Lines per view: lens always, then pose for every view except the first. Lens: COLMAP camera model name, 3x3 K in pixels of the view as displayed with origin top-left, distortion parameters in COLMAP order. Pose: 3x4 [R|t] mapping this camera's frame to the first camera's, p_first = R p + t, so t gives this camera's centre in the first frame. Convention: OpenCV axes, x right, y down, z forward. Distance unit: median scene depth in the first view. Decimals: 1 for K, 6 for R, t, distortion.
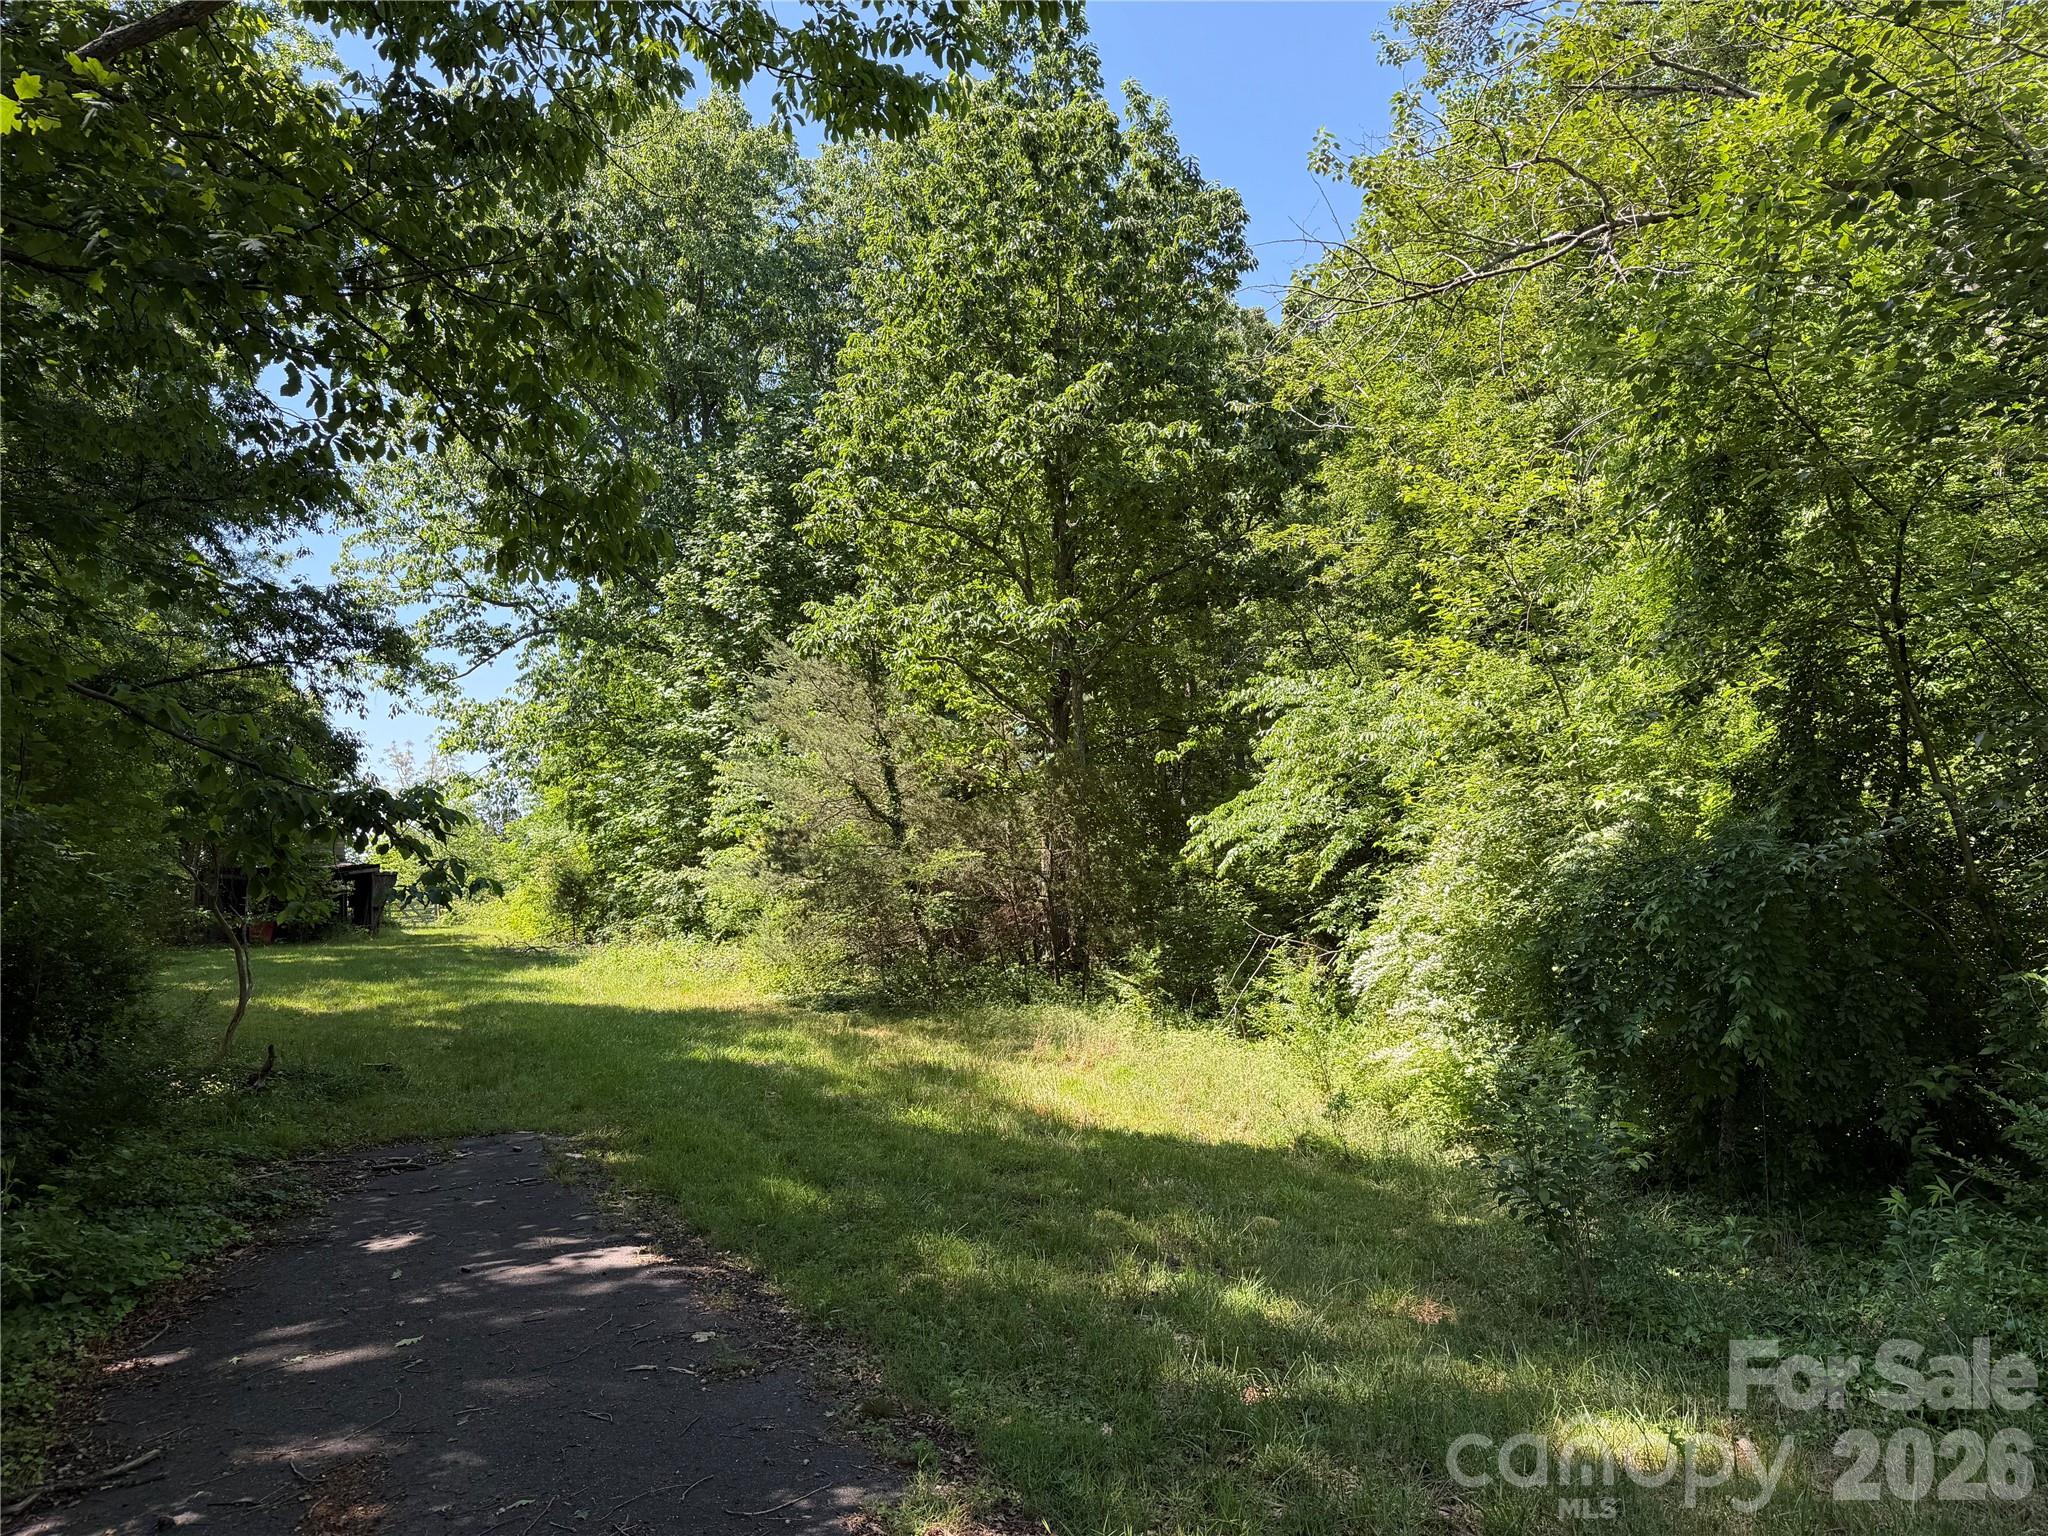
lens RADIAL K [[1432.4, 0, 1024.0], [0, 1432.4, 768.0], [0, 0, 1]] dist [0.093748, -0.000420]
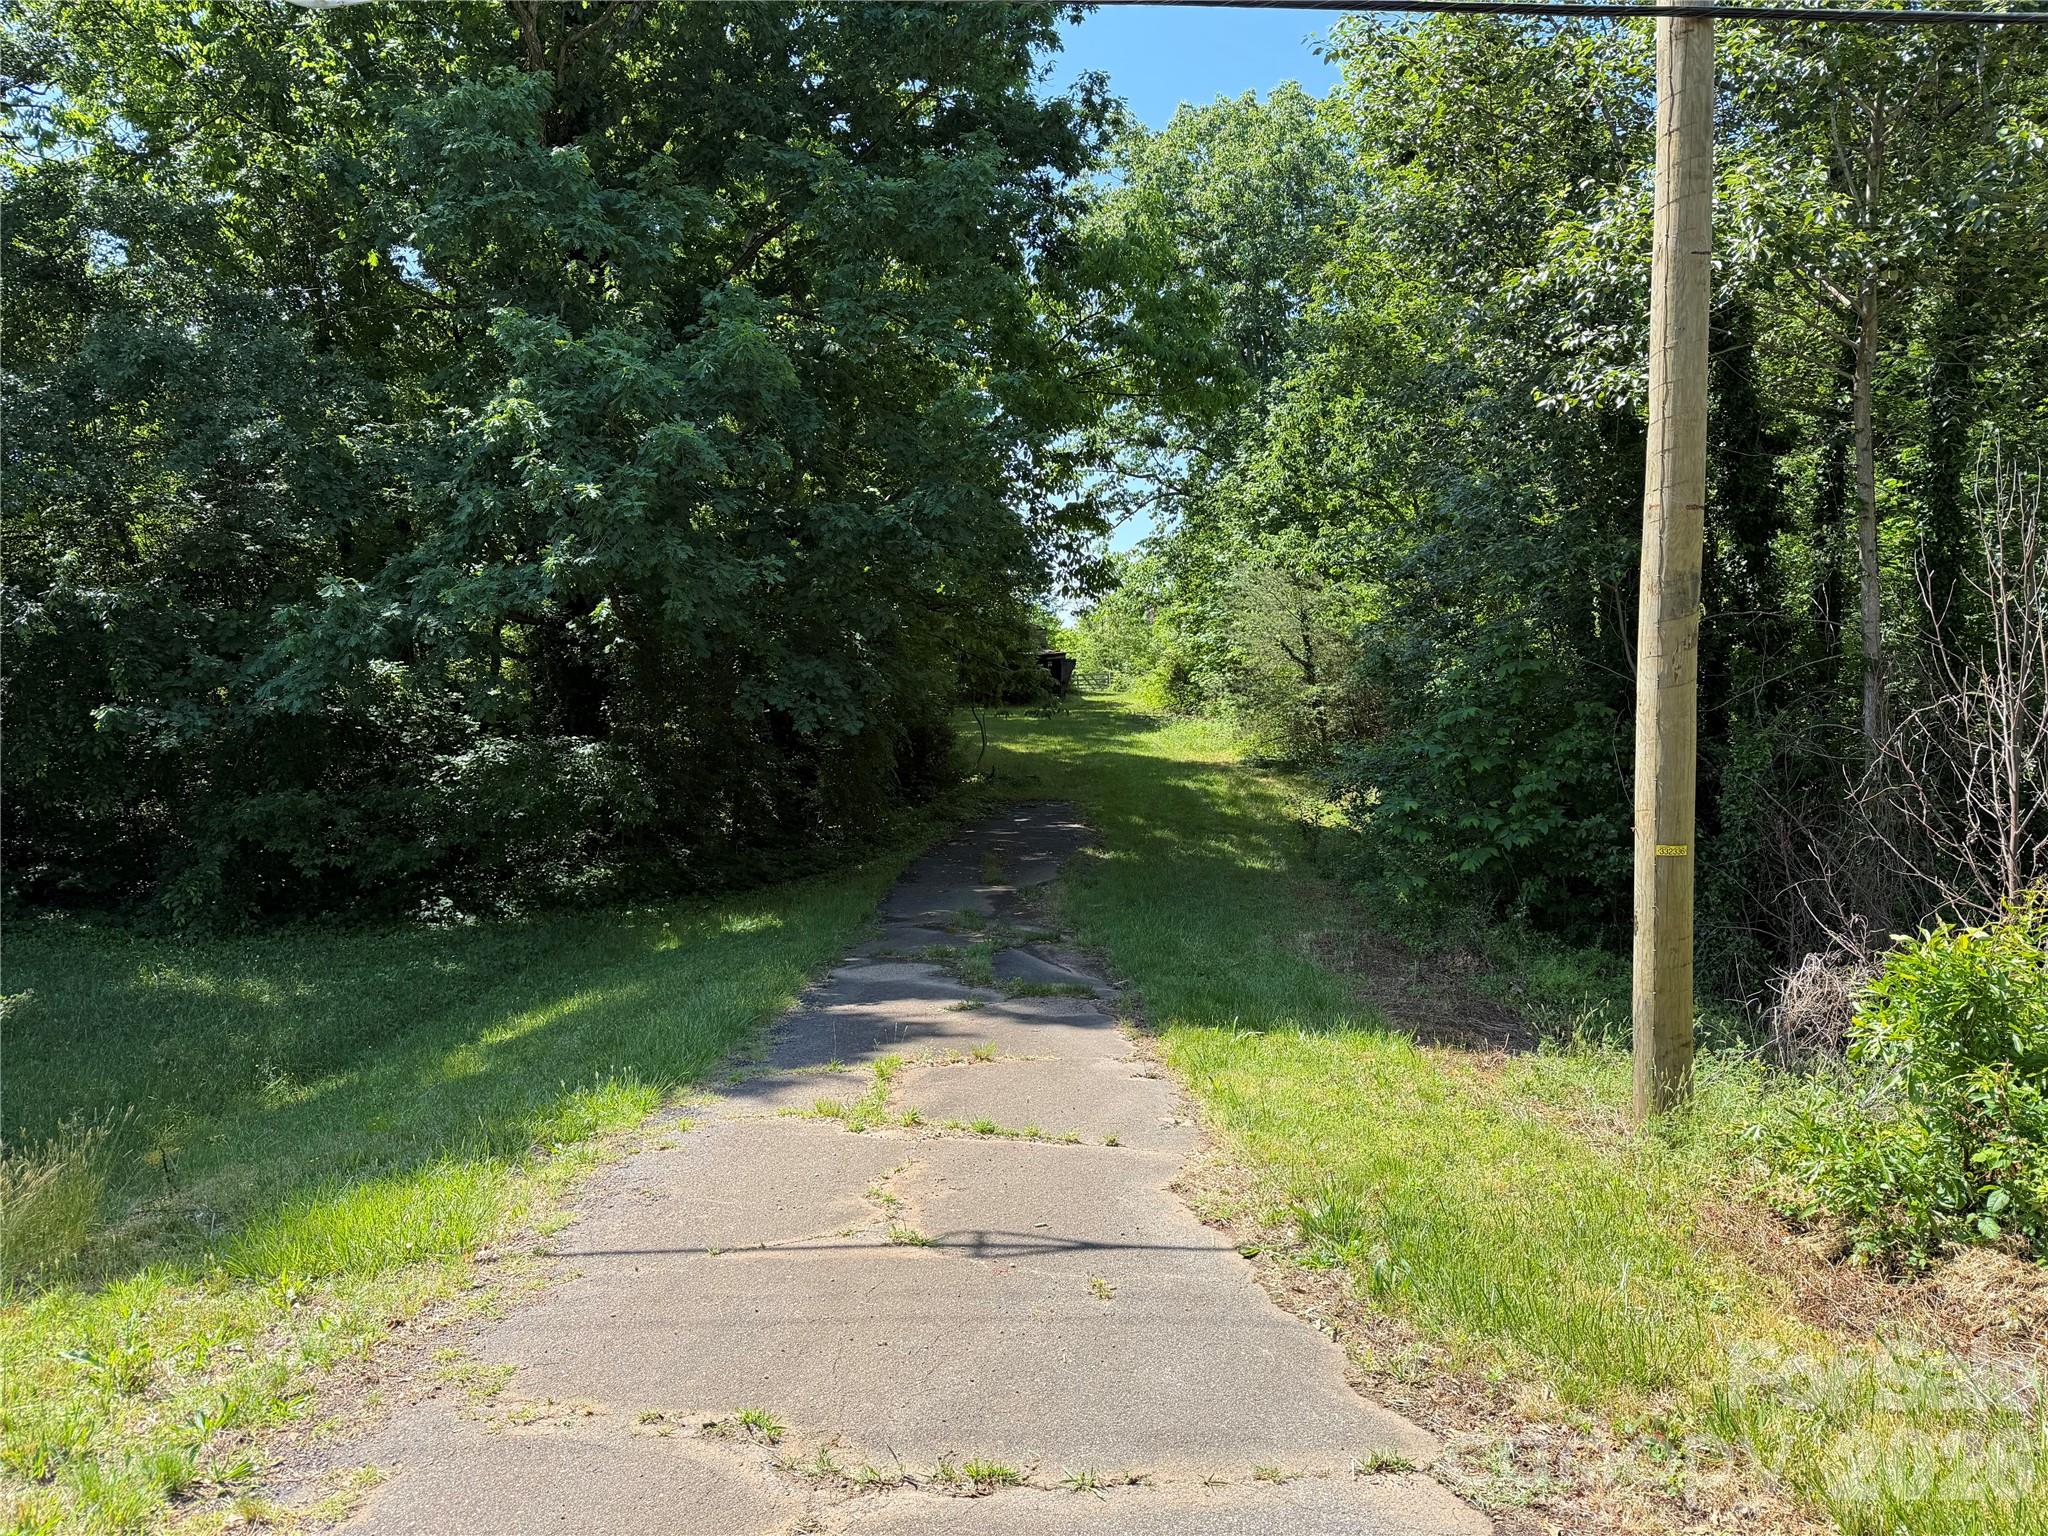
lens RADIAL K [[1432.4, 0, 1024.0], [0, 1432.4, 768.0], [0, 0, 1]] dist [0.093748, -0.000420]
pose [[0.891770, 0.056807, -0.448908, 0.285840], [0.020062, 0.986149, 0.164645, -0.094400], [0.452043, -0.155832, 0.878279, -0.508084]]
